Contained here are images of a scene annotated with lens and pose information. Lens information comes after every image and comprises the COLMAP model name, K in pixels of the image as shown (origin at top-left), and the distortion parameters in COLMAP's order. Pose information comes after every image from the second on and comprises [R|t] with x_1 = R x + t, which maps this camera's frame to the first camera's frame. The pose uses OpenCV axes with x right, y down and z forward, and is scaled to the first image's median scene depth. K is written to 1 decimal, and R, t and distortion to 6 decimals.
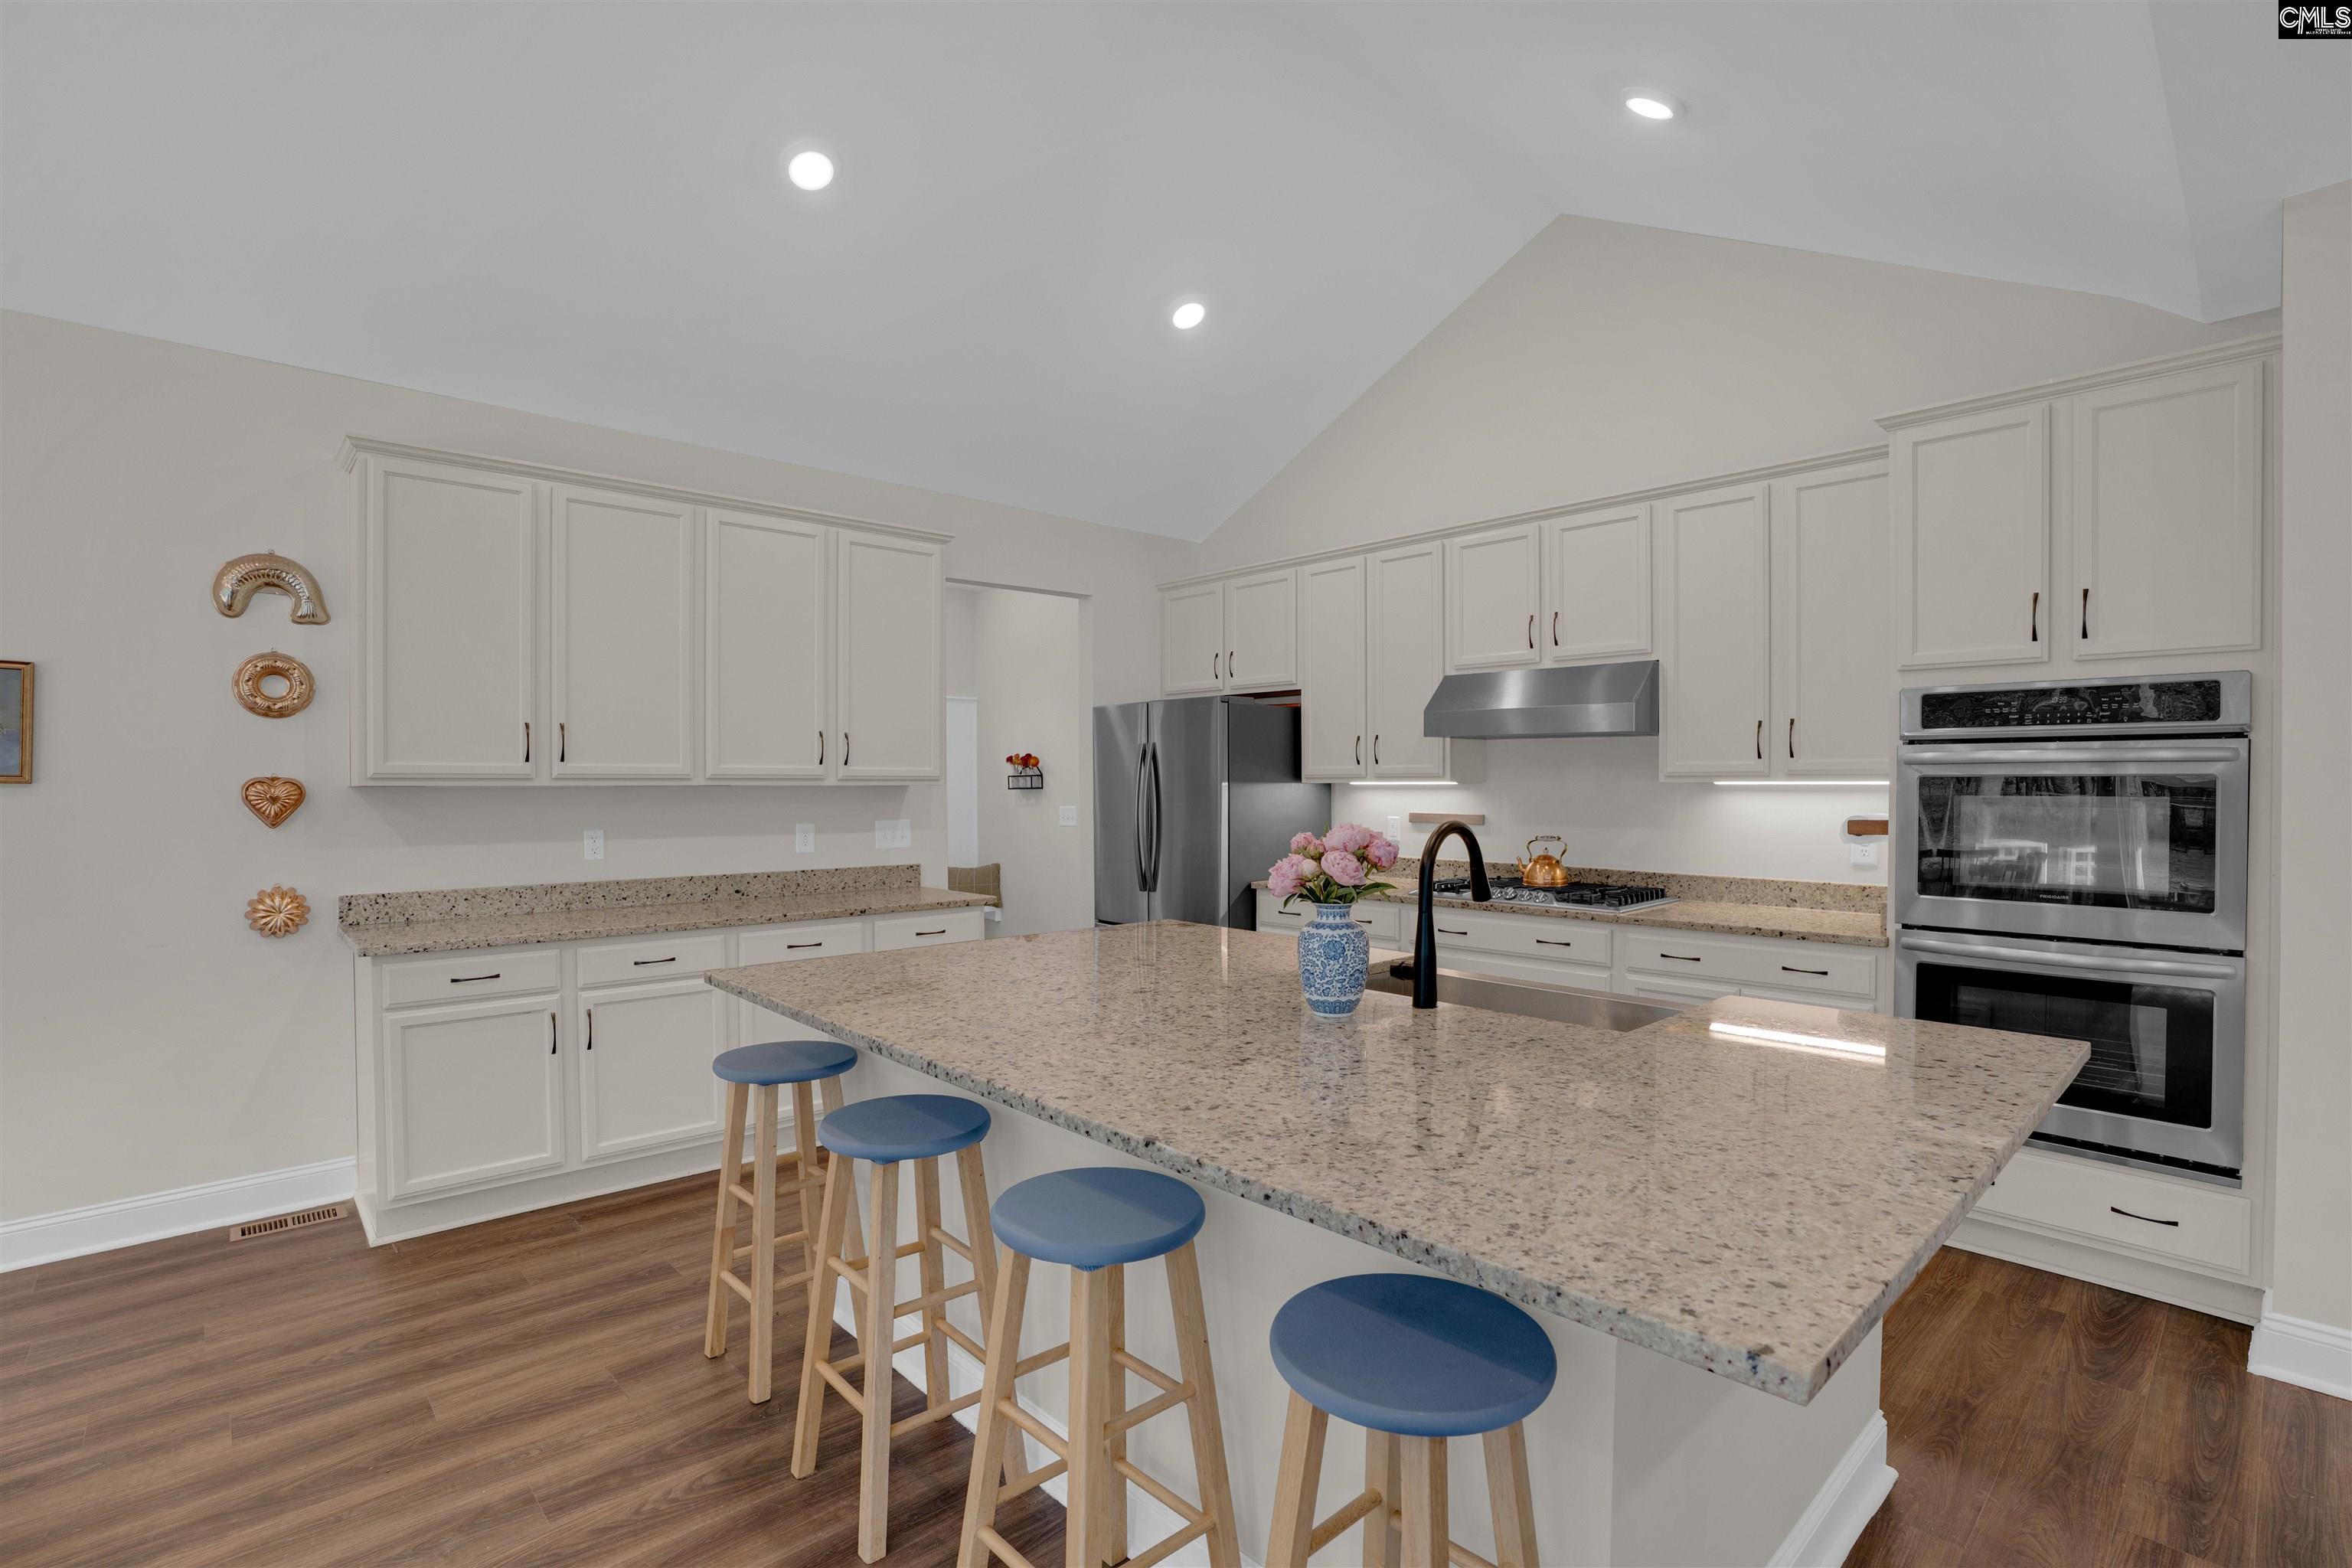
lens RADIAL K [[1086.9, 0, 1175.0], [0, 1086.9, 792.6], [0, 0, 1]] dist [-0.045407, 0.011132]
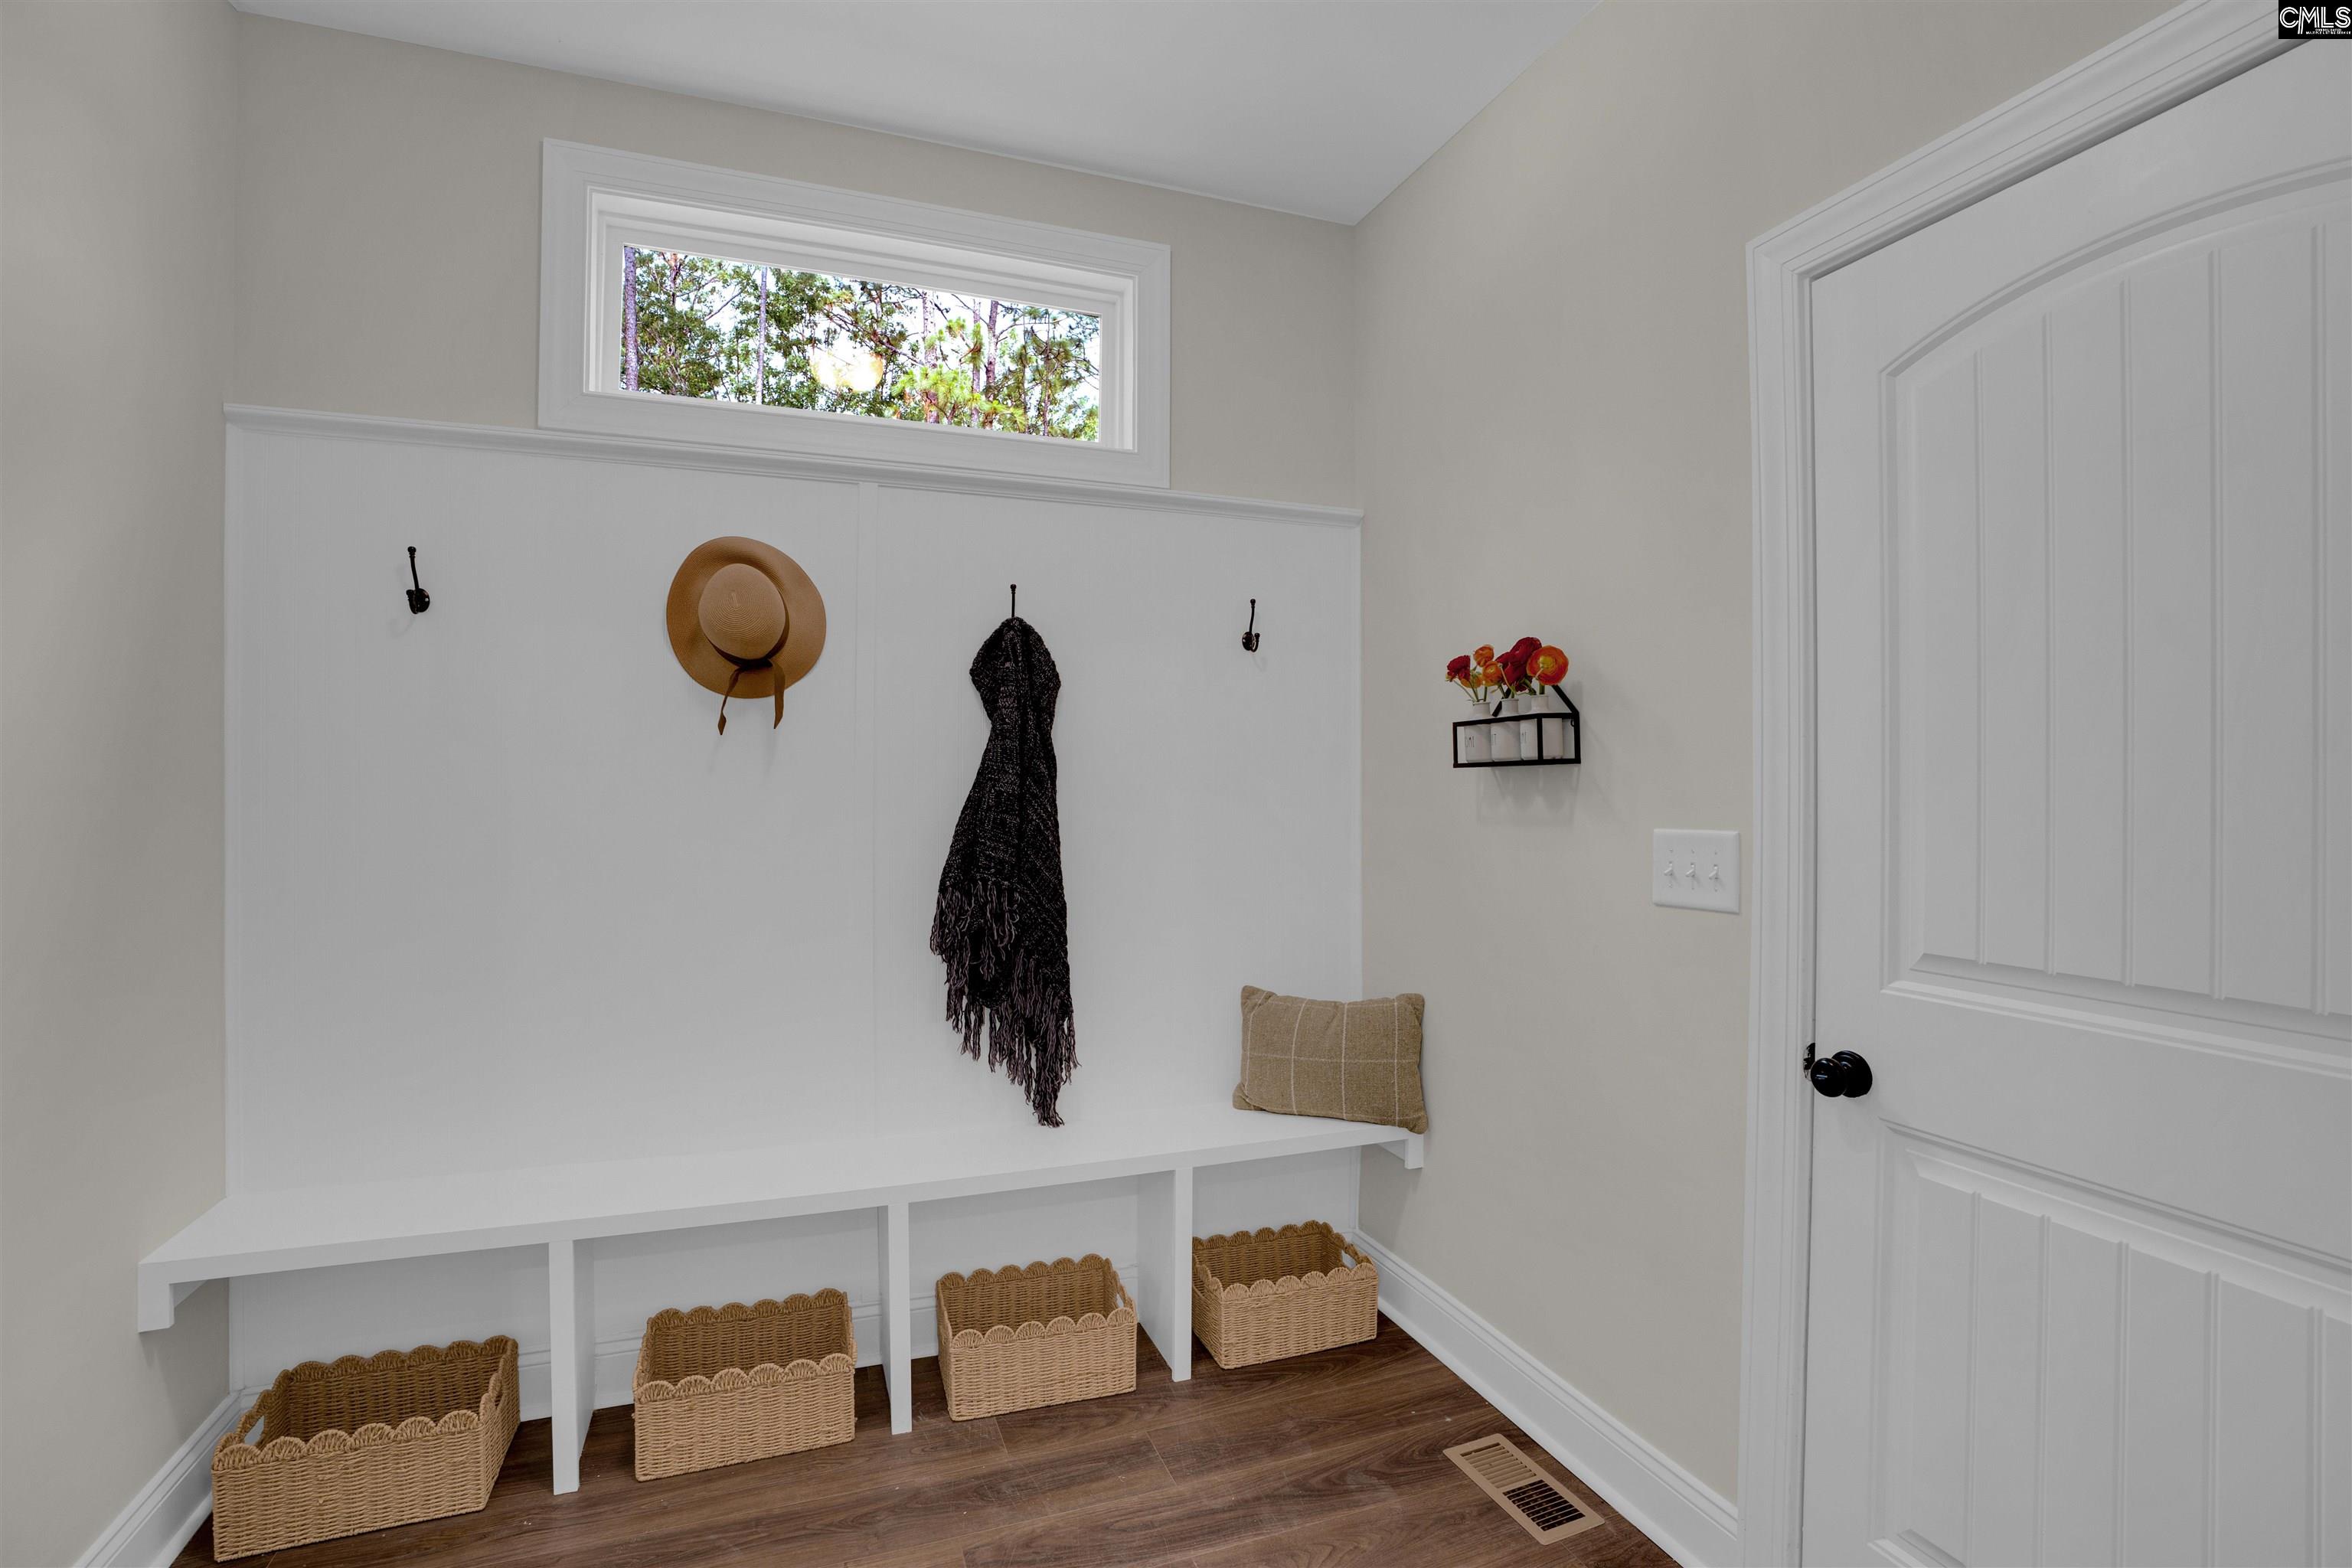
lens RADIAL K [[1086.9, 0, 1176.1], [0, 1086.9, 793.6], [0, 0, 1]] dist [-0.045407, 0.011132]
pose [[0.919032, 0.010507, -0.394043, -0.106483], [-0.014176, 0.999879, -0.006400, 0.006912], [0.393928, 0.011468, 0.919070, 0.699581]]
